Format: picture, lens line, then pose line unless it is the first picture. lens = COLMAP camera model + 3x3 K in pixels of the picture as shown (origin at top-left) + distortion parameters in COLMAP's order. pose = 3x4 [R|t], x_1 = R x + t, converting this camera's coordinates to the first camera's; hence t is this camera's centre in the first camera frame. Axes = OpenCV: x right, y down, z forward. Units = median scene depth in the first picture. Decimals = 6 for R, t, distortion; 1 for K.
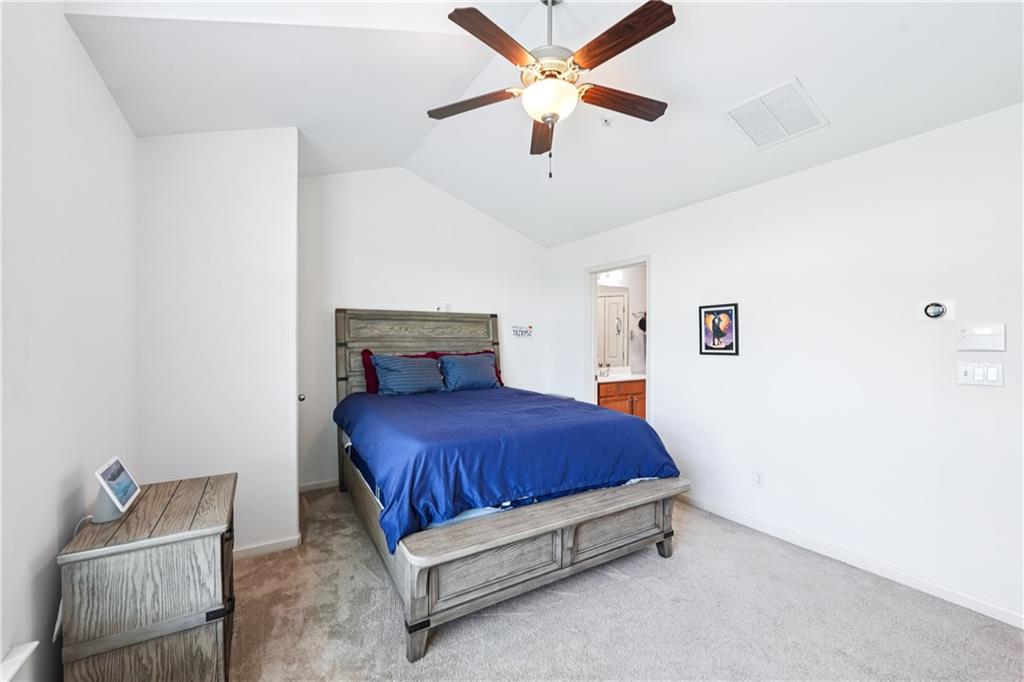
lens RADIAL K [[418.2, 0, 511.4], [0, 418.2, 337.7], [0, 0, 1]] dist [-0.009391, -0.000440]
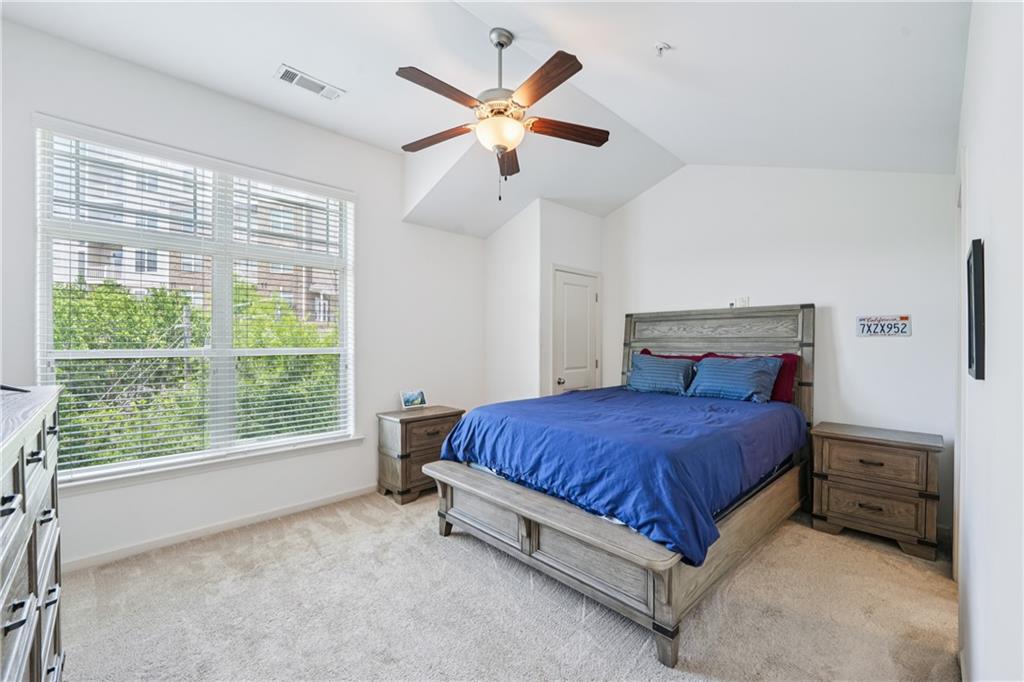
lens RADIAL K [[418.2, 0, 511.4], [0, 418.2, 337.7], [0, 0, 1]] dist [-0.009391, -0.000440]
pose [[0.215034, -0.009761, -0.976558, 0.662379], [0.008607, 0.999930, -0.008100, 0.003956], [0.976569, -0.006663, 0.215103, 0.419992]]
